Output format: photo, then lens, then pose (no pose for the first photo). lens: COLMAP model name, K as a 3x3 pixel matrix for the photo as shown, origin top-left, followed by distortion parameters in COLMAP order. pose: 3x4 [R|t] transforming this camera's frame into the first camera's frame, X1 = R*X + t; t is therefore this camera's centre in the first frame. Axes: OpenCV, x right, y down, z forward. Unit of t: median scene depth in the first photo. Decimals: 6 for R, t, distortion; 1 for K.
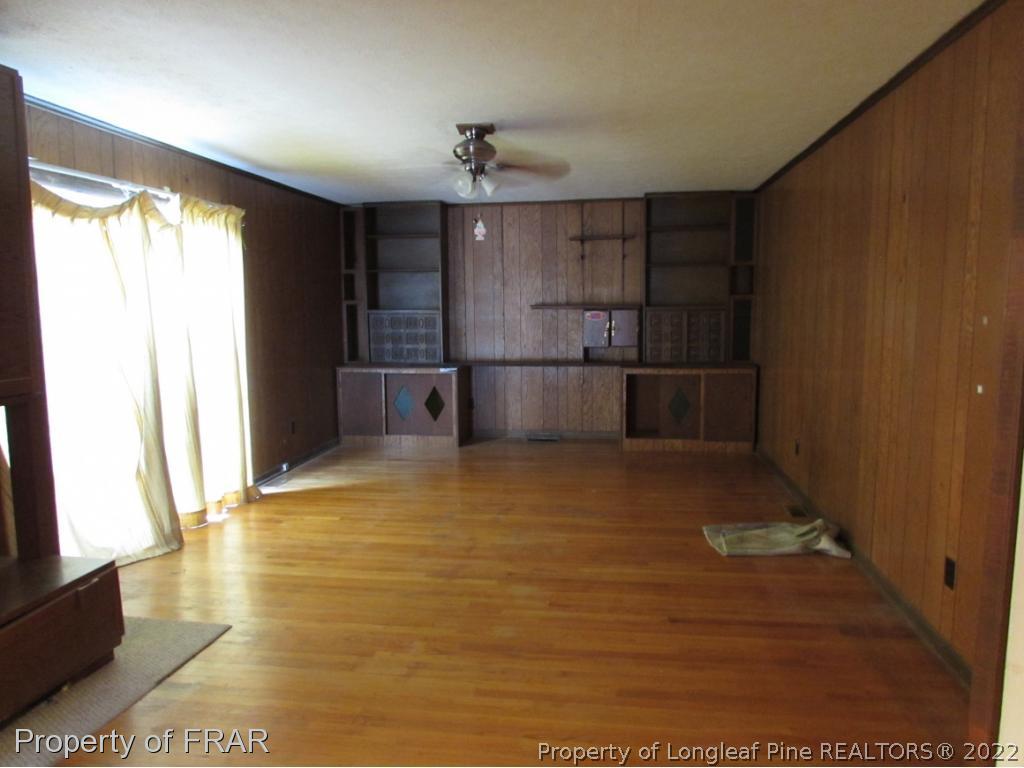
lens RADIAL K [[724.3, 0, 512.0], [0, 724.3, 384.0], [0, 0, 1]] dist [-0.039518, 0.021035]
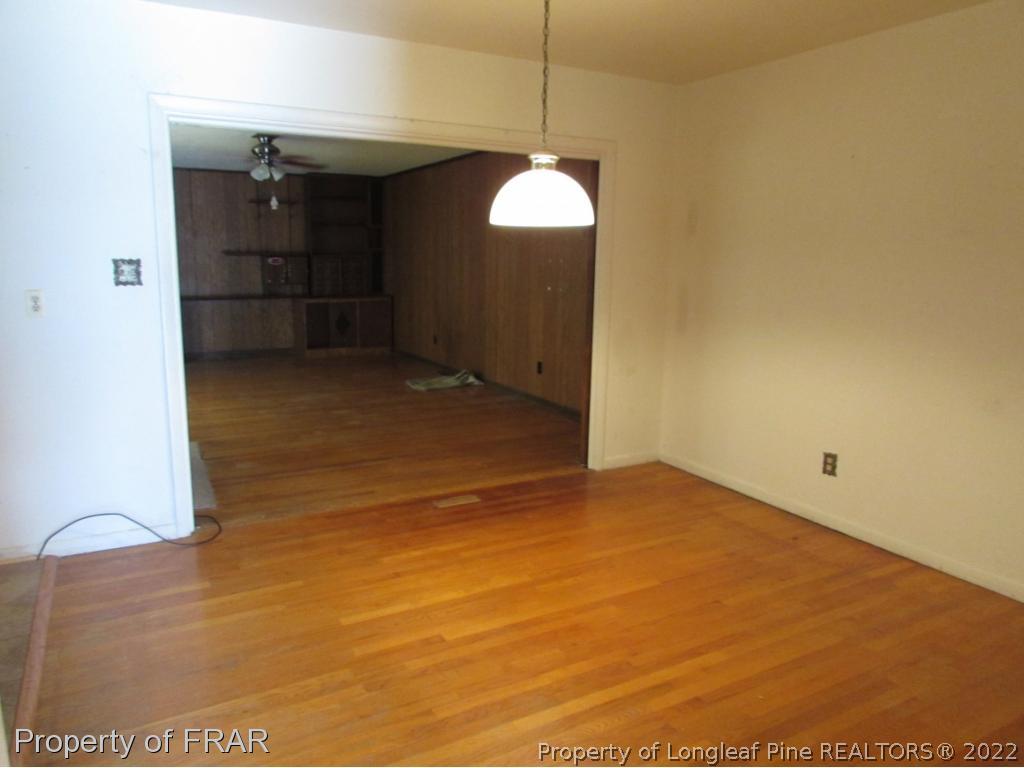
lens RADIAL K [[724.3, 0, 512.0], [0, 724.3, 384.0], [0, 0, 1]] dist [-0.039518, 0.021035]
pose [[0.797655, -0.087596, 0.596719, -0.519686], [0.048708, 0.995521, 0.081029, 0.068089], [-0.601144, -0.035568, 0.798348, -0.501140]]
